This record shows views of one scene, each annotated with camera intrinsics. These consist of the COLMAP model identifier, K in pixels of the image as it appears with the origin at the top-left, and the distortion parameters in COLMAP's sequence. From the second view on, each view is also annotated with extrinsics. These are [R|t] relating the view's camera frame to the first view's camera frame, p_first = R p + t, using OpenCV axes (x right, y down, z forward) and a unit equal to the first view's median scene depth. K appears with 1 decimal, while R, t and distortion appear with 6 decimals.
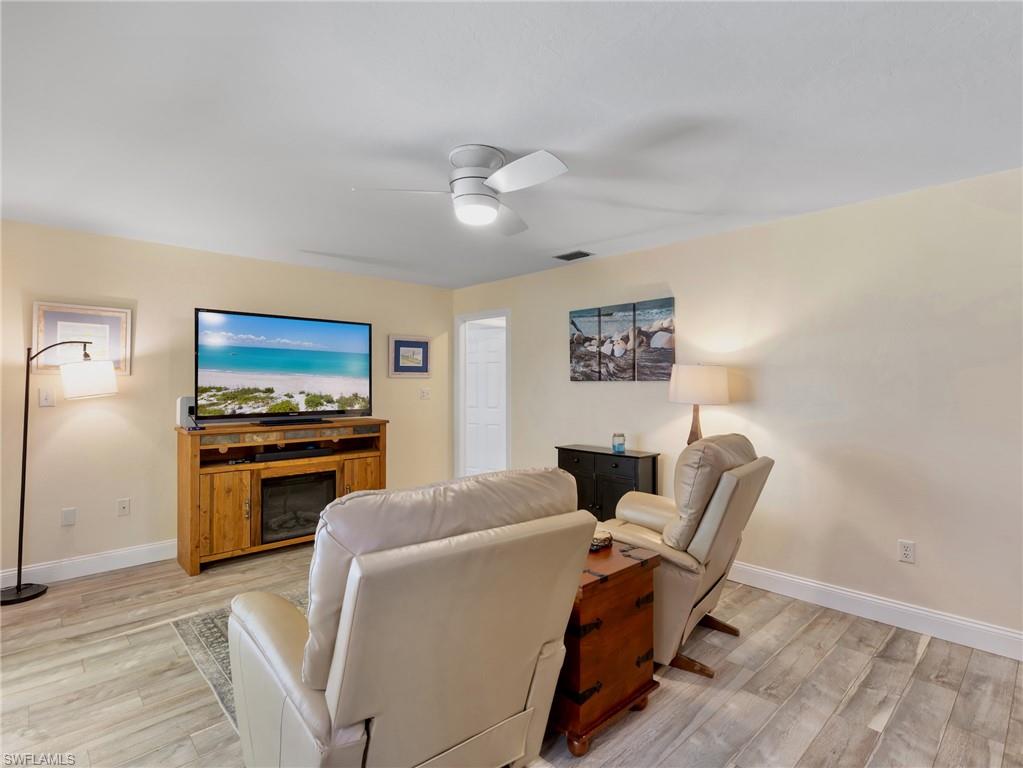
lens RADIAL K [[518.6, 0, 518.8], [0, 518.6, 382.5], [0, 0, 1]] dist [0.006824, 0.000106]
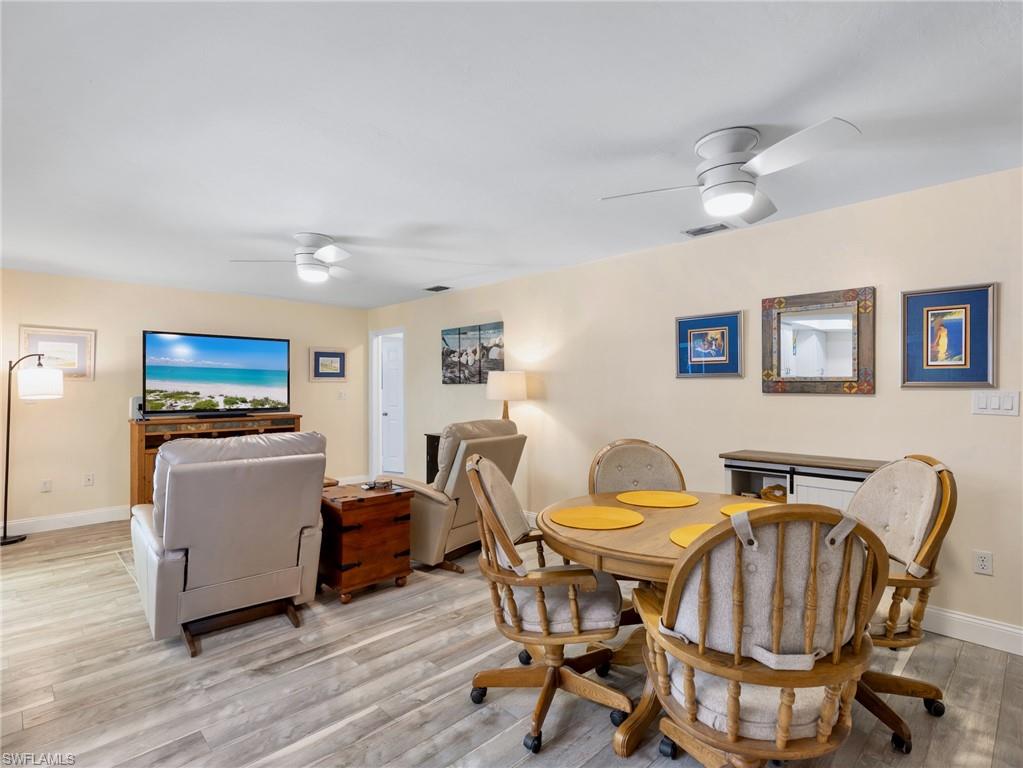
lens RADIAL K [[519.6, 0, 521.8], [0, 519.6, 384.1], [0, 0, 1]] dist [0.005242, 0.000023]
pose [[0.999881, -0.002967, 0.015121, 0.324344], [0.003036, 0.999985, -0.004516, 0.004548], [-0.015108, 0.004562, 0.999875, -0.345872]]
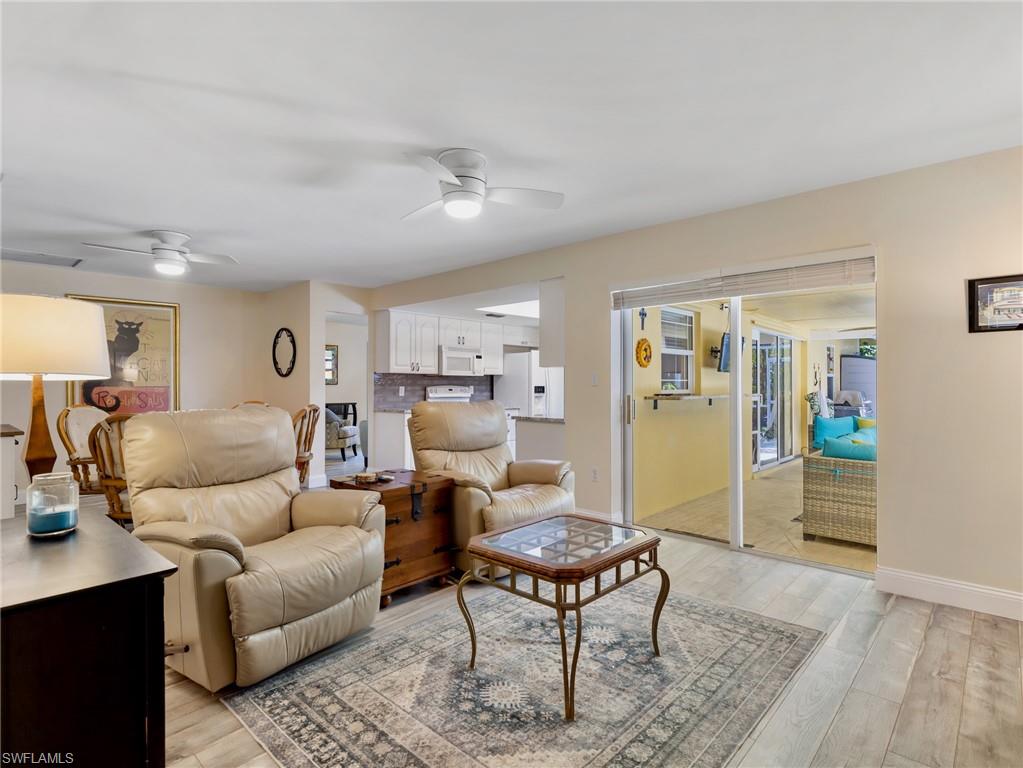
lens RADIAL K [[535.3, 0, 516.1], [0, 535.3, 381.2], [0, 0, 1]] dist [-0.003910, -0.000460]
pose [[-0.998188, -0.001402, -0.060154, -0.078793], [-0.000760, 0.999942, -0.010708, 0.042271], [0.060166, -0.010643, -0.998132, 1.393126]]
